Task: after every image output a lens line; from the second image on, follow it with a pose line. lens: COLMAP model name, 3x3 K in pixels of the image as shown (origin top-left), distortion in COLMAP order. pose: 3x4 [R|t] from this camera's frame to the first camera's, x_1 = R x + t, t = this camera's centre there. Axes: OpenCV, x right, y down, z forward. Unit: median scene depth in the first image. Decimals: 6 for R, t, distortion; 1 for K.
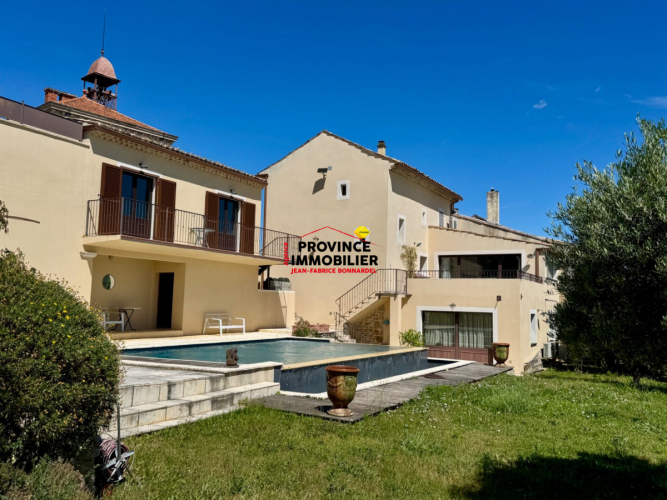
lens RADIAL K [[582.9, 0, 333.5], [0, 582.9, 250.0], [0, 0, 1]] dist [0.104490, -0.002068]
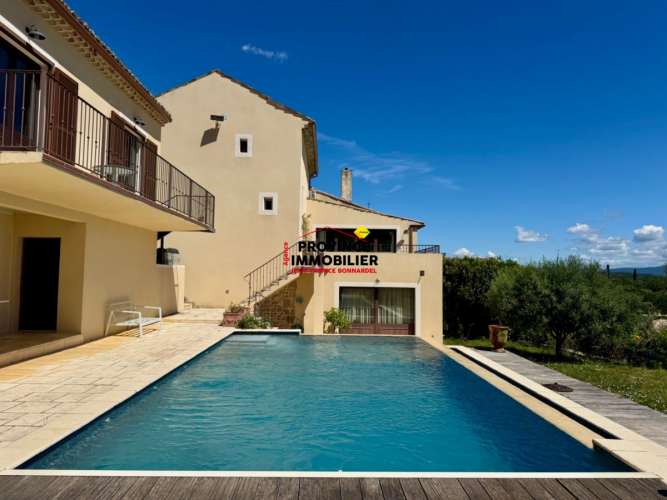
lens RADIAL K [[463.1, 0, 333.5], [0, 463.1, 250.0], [0, 0, 1]] dist [0.109133, -0.150721]
pose [[0.864466, 0.016767, 0.502411, -0.229791], [-0.043199, 0.998224, 0.041016, 0.016108], [-0.500831, -0.057161, 0.863655, 0.378317]]
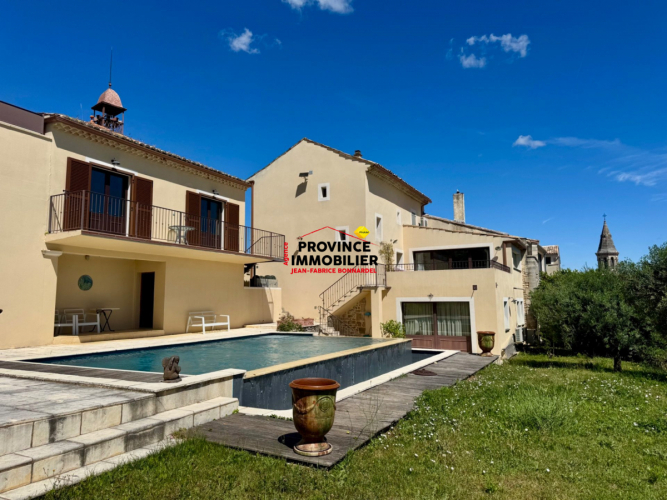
lens RADIAL K [[463.1, 0, 333.5], [0, 463.1, 250.0], [0, 0, 1]] dist [0.109133, -0.150721]
pose [[0.999205, -0.030599, 0.025564, 0.010603], [0.031020, 0.999387, -0.016221, 0.019938], [-0.025052, 0.017001, 0.999542, 0.164881]]
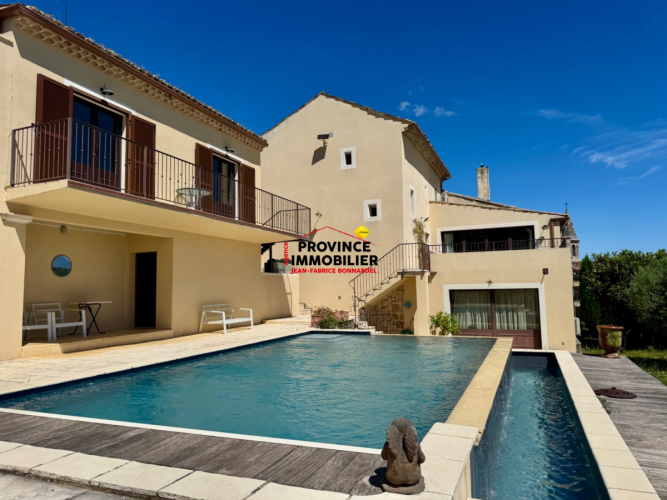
lens RADIAL K [[463.1, 0, 333.5], [0, 463.1, 250.0], [0, 0, 1]] dist [0.109133, -0.150721]
pose [[0.992695, -0.033062, 0.116035, -0.101487], [0.032140, 0.999435, 0.009803, 0.032144], [-0.116294, -0.006002, 0.993197, 0.331216]]
